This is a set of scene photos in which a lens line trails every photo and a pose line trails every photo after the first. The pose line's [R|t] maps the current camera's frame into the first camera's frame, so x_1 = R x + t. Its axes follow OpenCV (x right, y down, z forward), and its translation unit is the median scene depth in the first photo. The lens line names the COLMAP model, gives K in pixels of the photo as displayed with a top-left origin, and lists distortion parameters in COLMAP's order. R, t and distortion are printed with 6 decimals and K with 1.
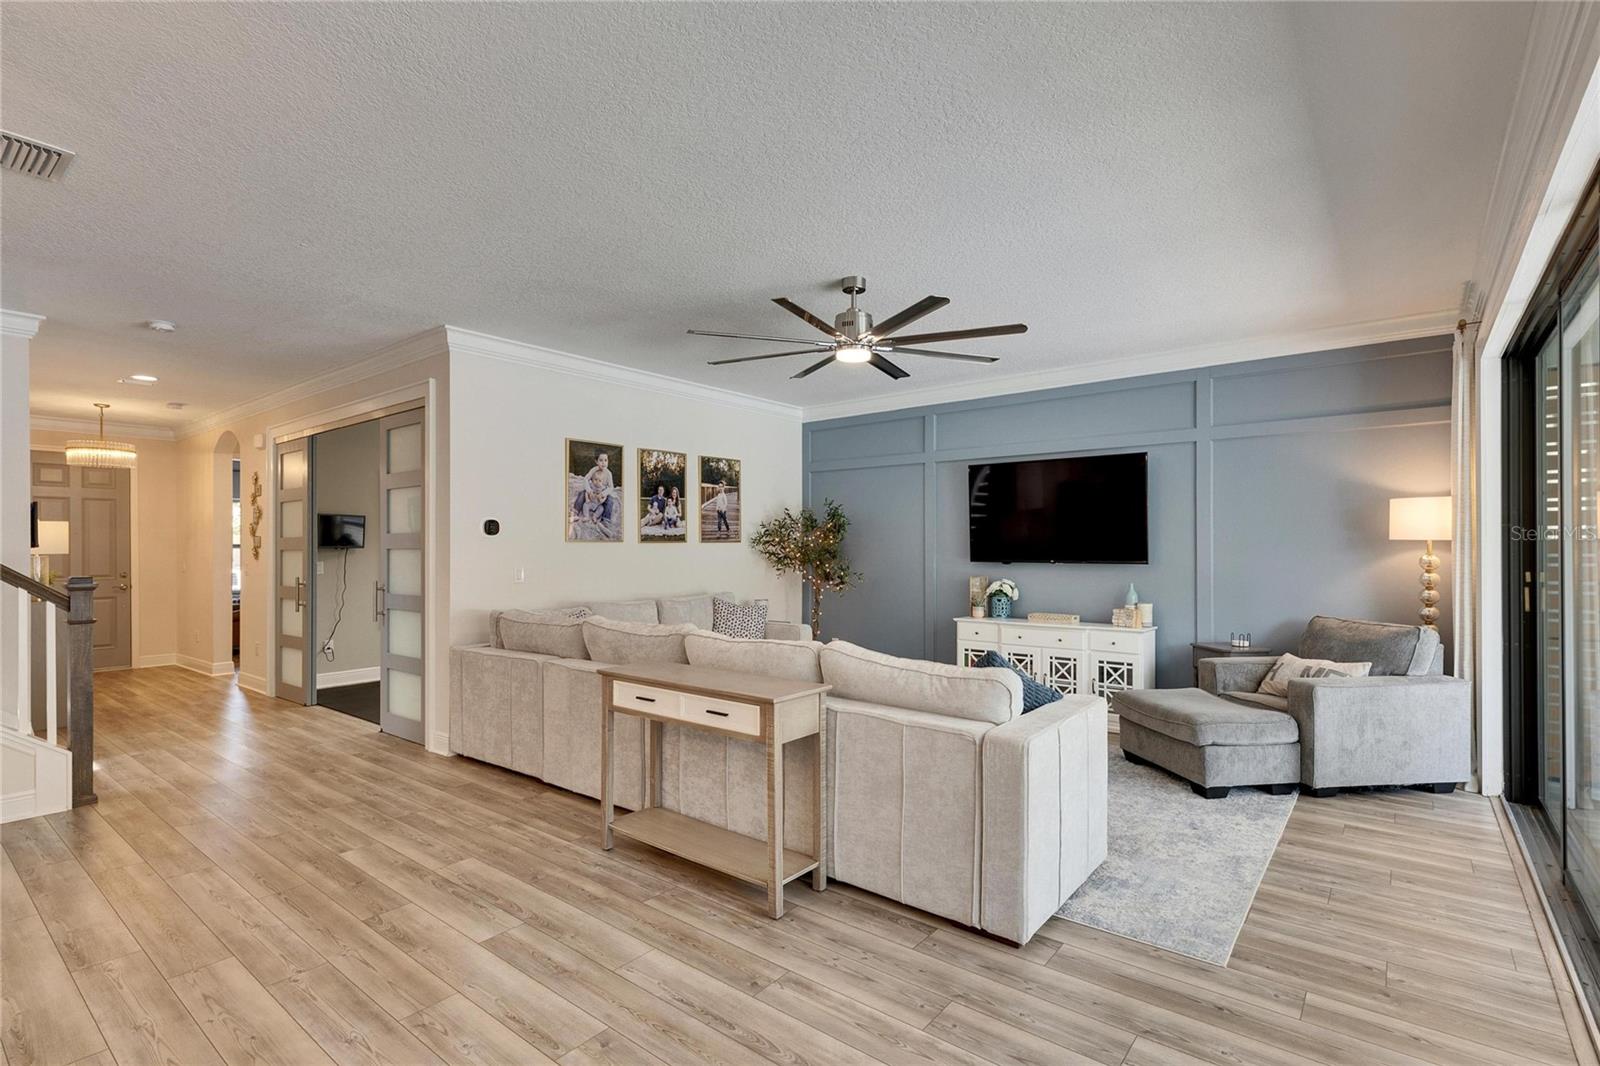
lens RADIAL K [[754.7, 0, 801.3], [0, 754.7, 542.9], [0, 0, 1]] dist [0.005473, -0.000119]
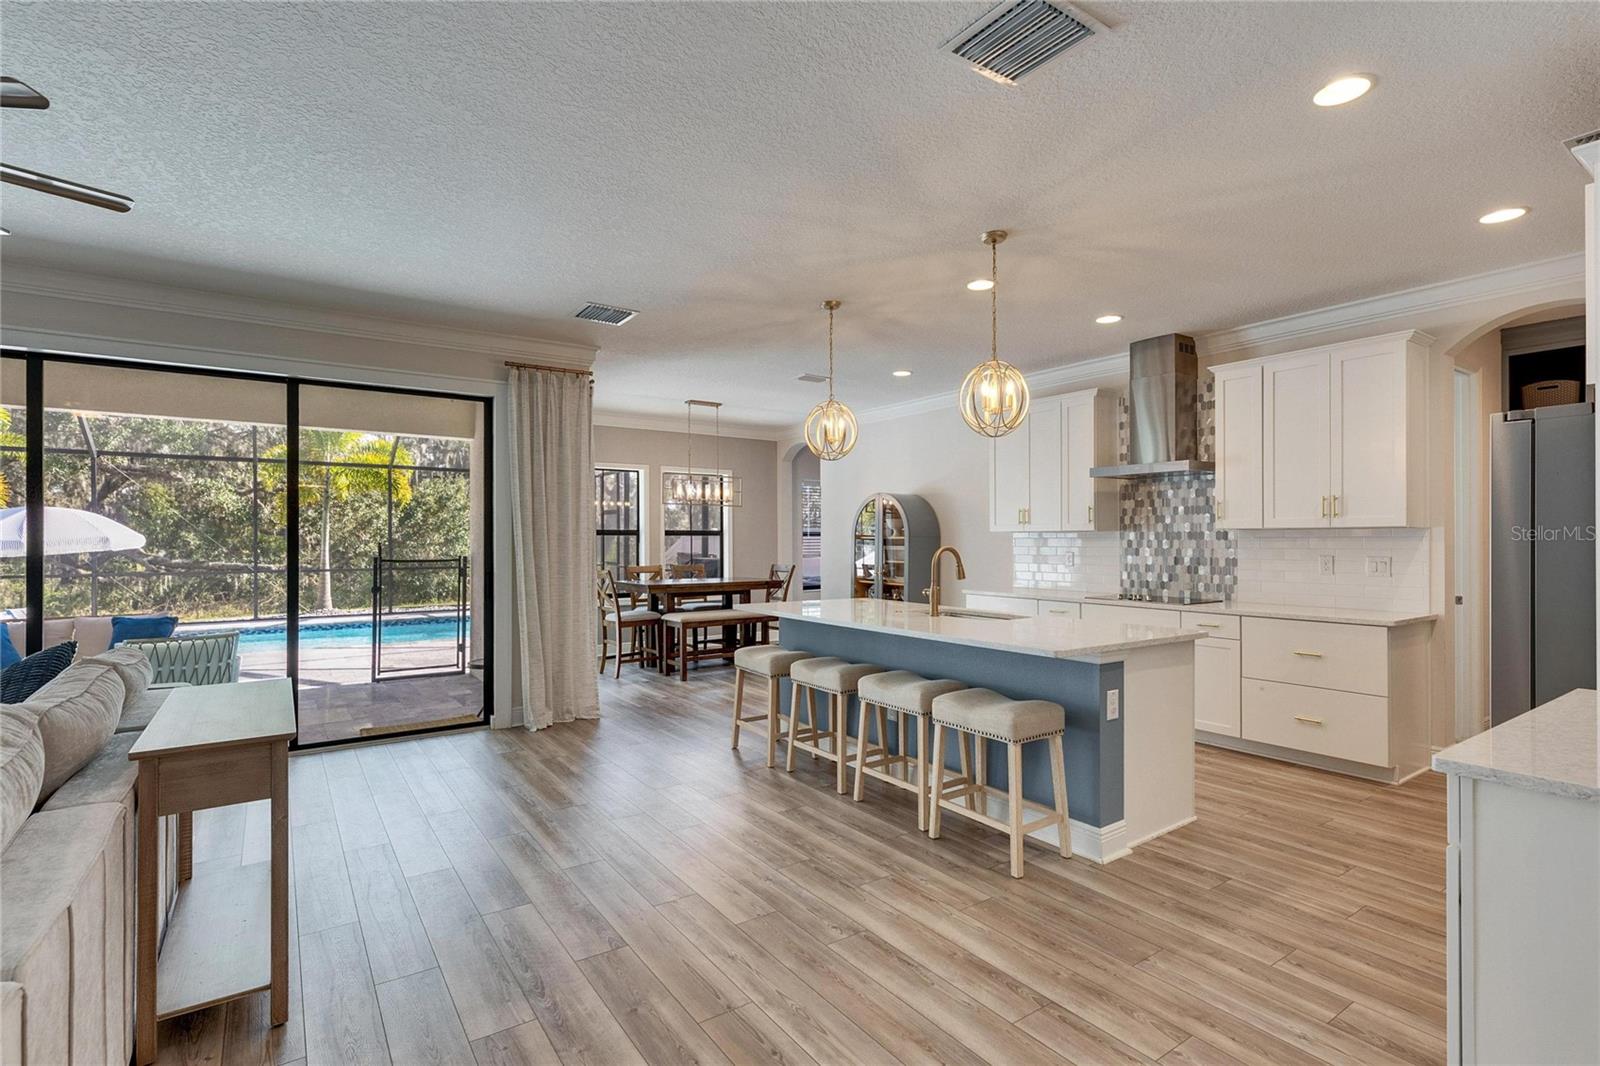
lens RADIAL K [[761.5, 0, 802.8], [0, 761.5, 544.6], [0, 0, 1]] dist [0.009395, -0.001996]
pose [[-0.959609, 0.001360, 0.281333, -0.666257], [0.001224, 0.999999, -0.000660, 0.010021], [-0.281334, -0.000289, -0.959610, 1.166886]]
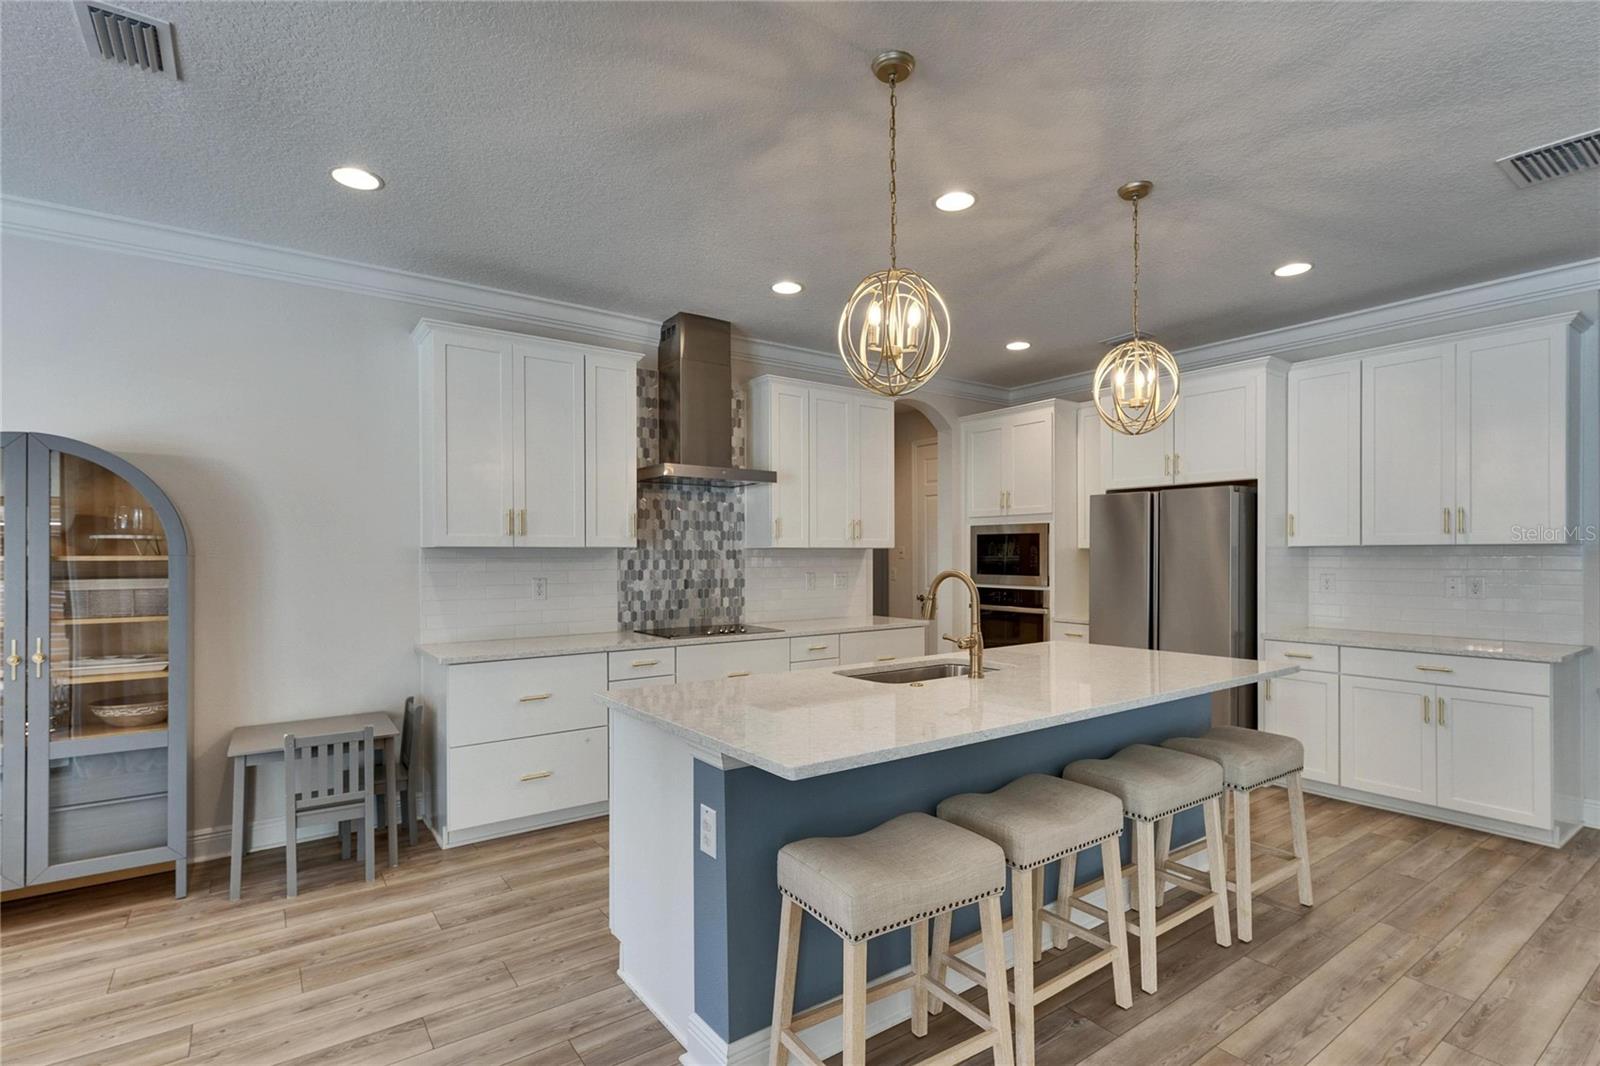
lens RADIAL K [[763.1, 0, 806.2], [0, 763.1, 558.3], [0, 0, 1]] dist [0.004398, -0.000523]
pose [[-0.266003, 0.006643, -0.963949, 0.124814], [0.012327, 0.999918, 0.003489, -0.001788], [0.963894, -0.010955, -0.266063, 0.183173]]
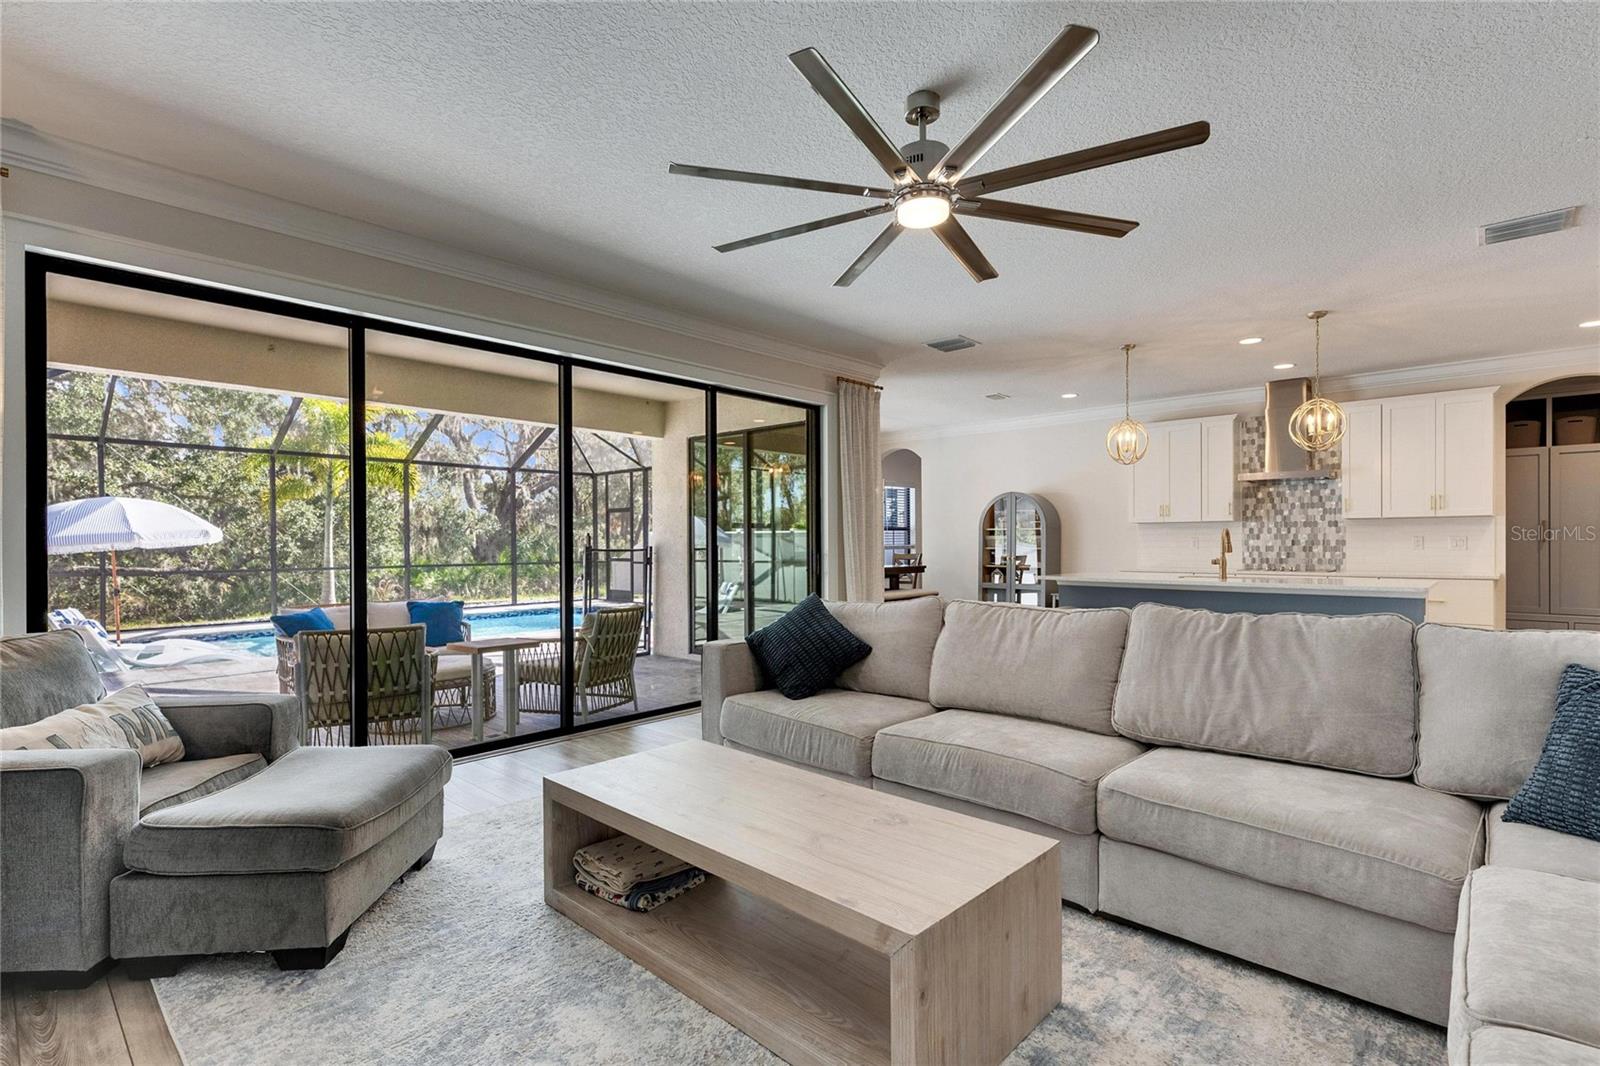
lens RADIAL K [[754.7, 0, 801.3], [0, 754.7, 542.9], [0, 0, 1]] dist [0.005473, -0.000119]
pose [[-0.997716, 0.005868, 0.067295, 0.128909], [0.005410, 0.999961, -0.006996, 0.044778], [-0.067334, -0.006616, -0.997709, 1.582395]]
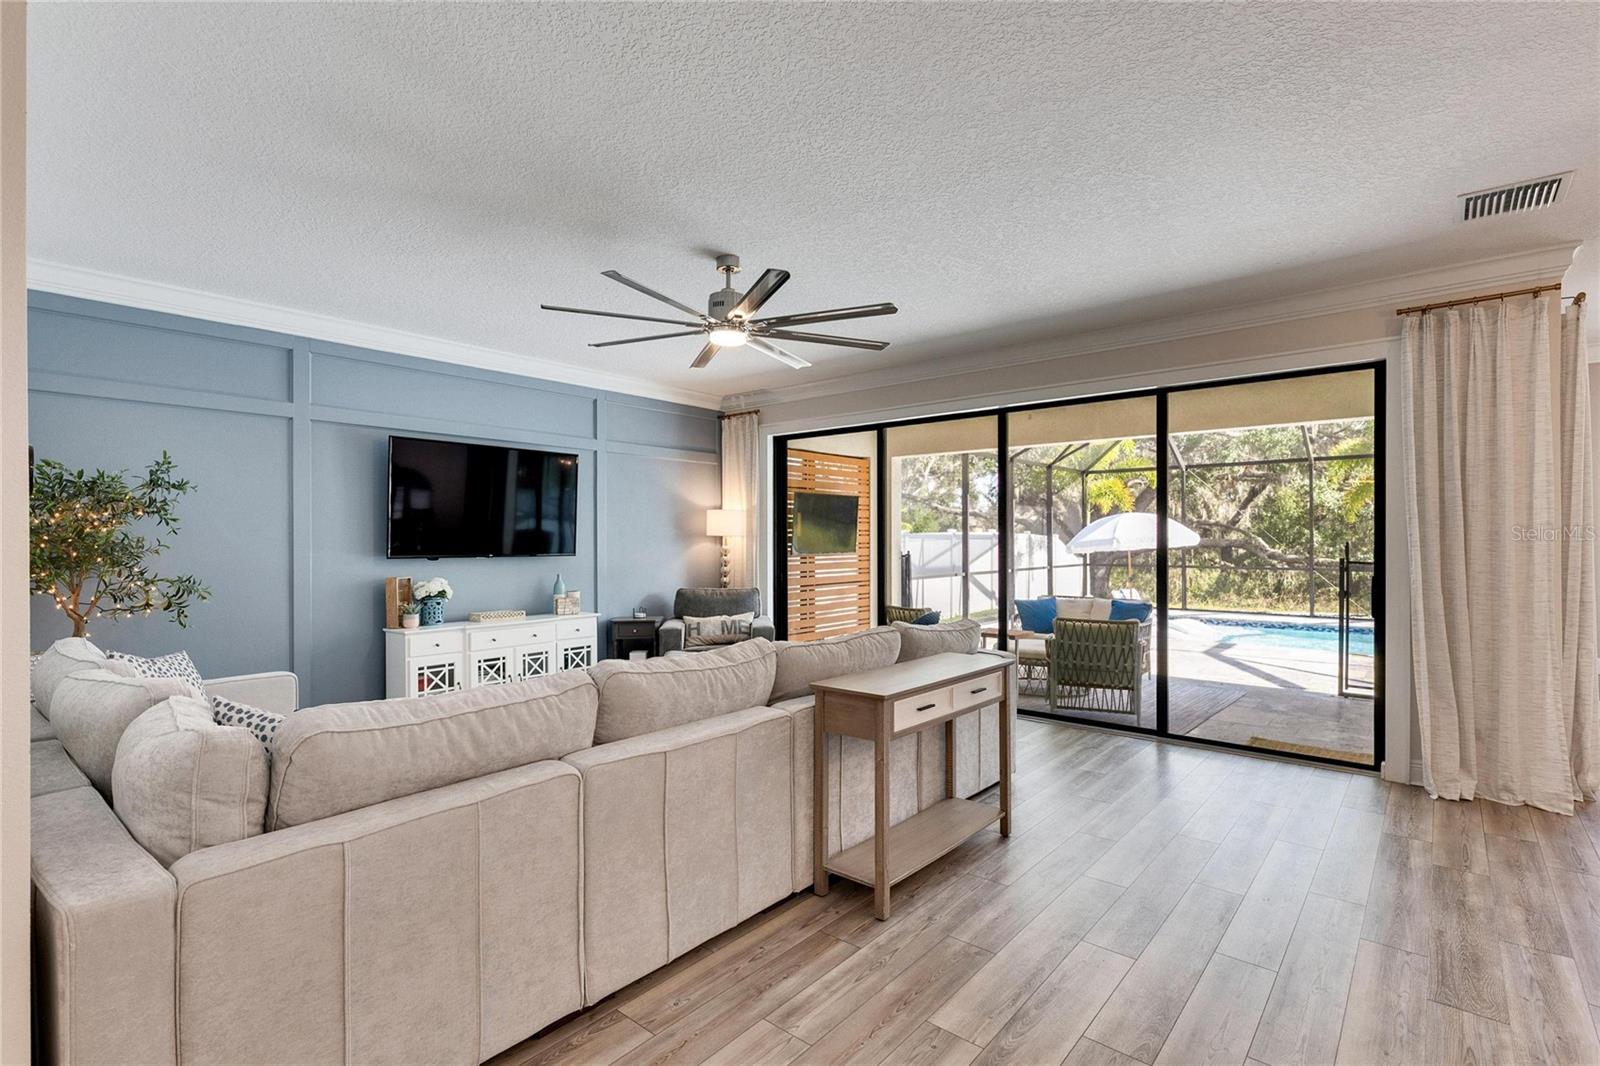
lens RADIAL K [[754.7, 0, 801.3], [0, 754.7, 542.9], [0, 0, 1]] dist [0.005473, -0.000119]
pose [[0.026839, -0.004178, 0.999631, -0.829318], [-0.005047, 0.999978, 0.004315, 0.004202], [-0.999627, -0.005161, 0.026817, 0.837473]]
